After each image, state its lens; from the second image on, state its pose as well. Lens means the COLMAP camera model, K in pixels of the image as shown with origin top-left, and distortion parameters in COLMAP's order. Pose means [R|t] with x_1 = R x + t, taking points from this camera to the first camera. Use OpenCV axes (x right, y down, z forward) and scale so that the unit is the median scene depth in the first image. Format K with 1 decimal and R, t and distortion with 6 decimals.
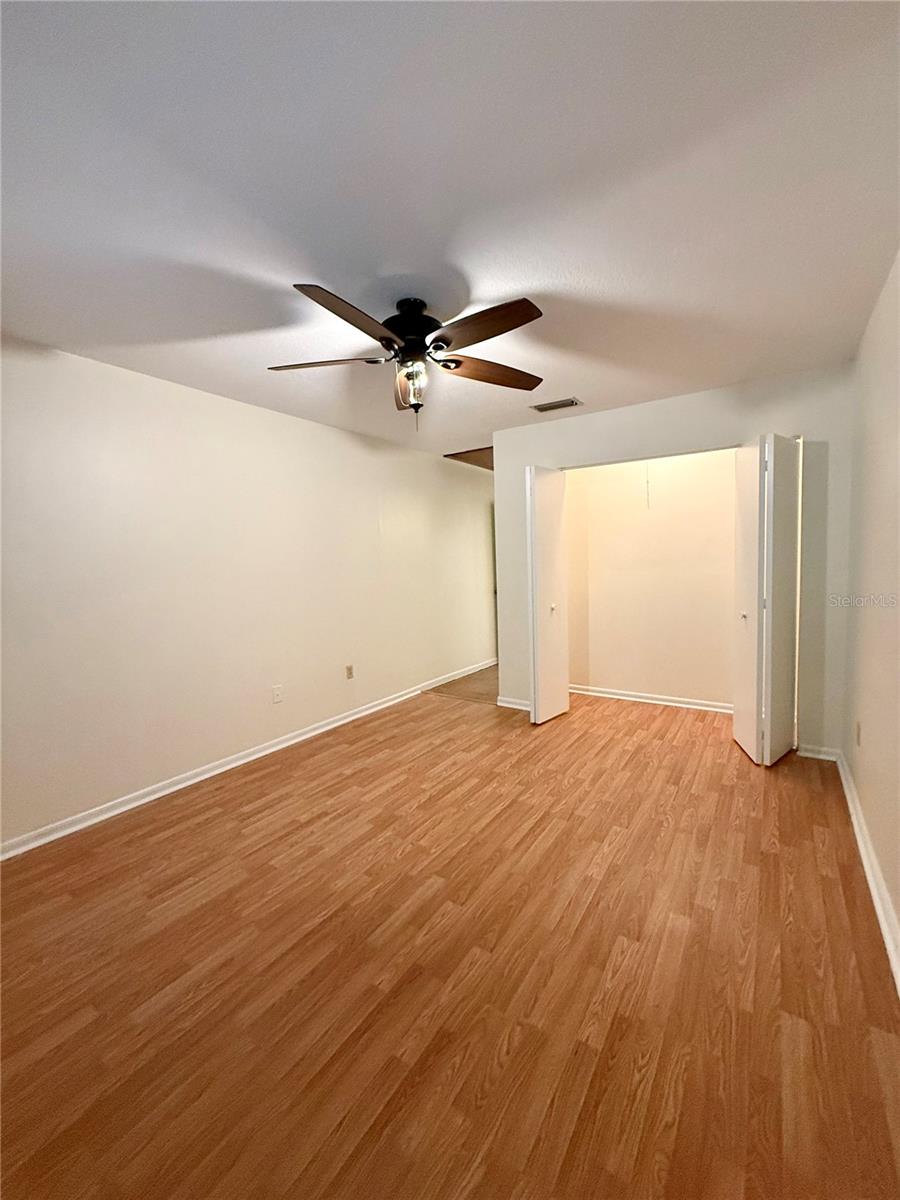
lens RADIAL K [[480.0, 0, 450.6], [0, 480.0, 596.7], [0, 0, 1]] dist [-0.002538, 0.000528]
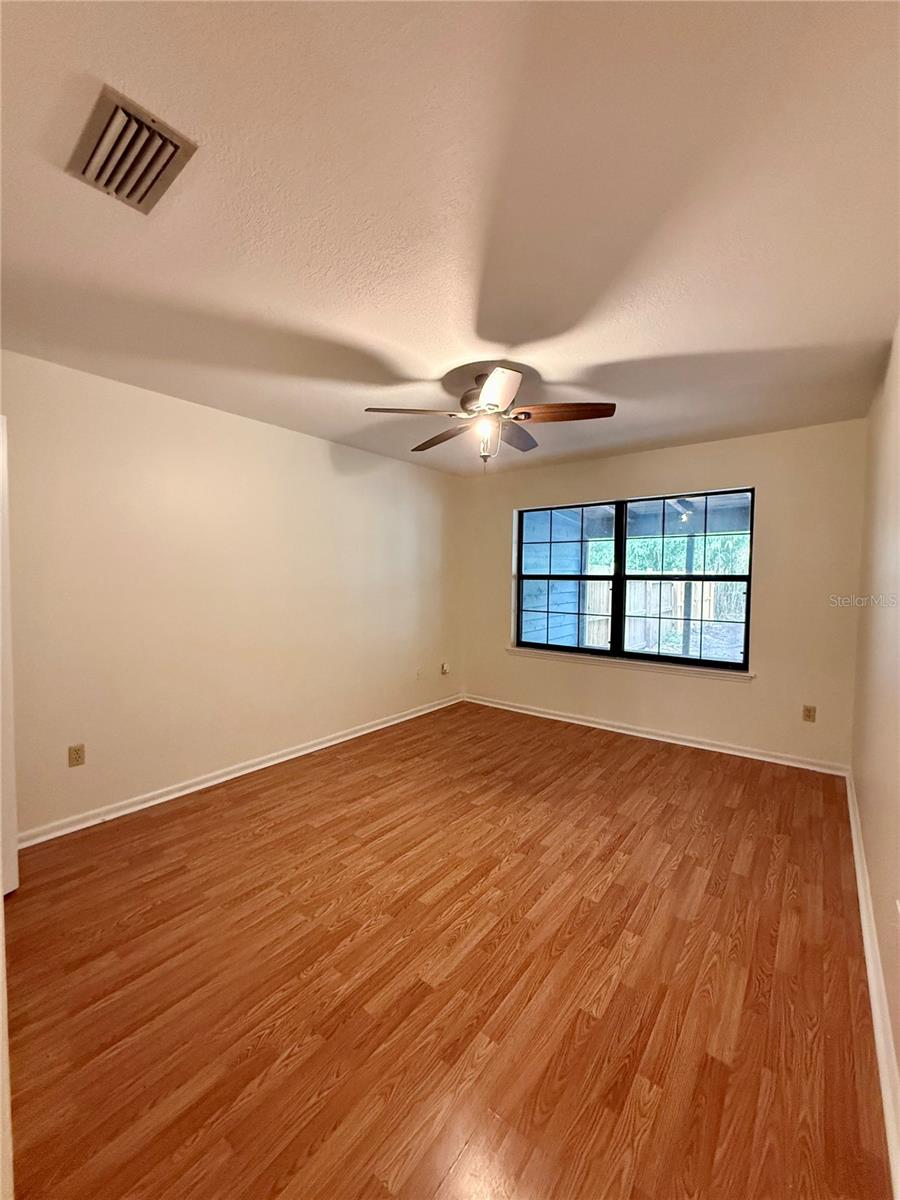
lens RADIAL K [[480.0, 0, 450.6], [0, 480.0, 596.7], [0, 0, 1]] dist [-0.002538, 0.000528]
pose [[-0.997657, 0.020373, 0.065305, -0.045288], [0.027928, 0.992745, 0.116954, -0.154494], [-0.062449, 0.118504, -0.990988, 1.849618]]
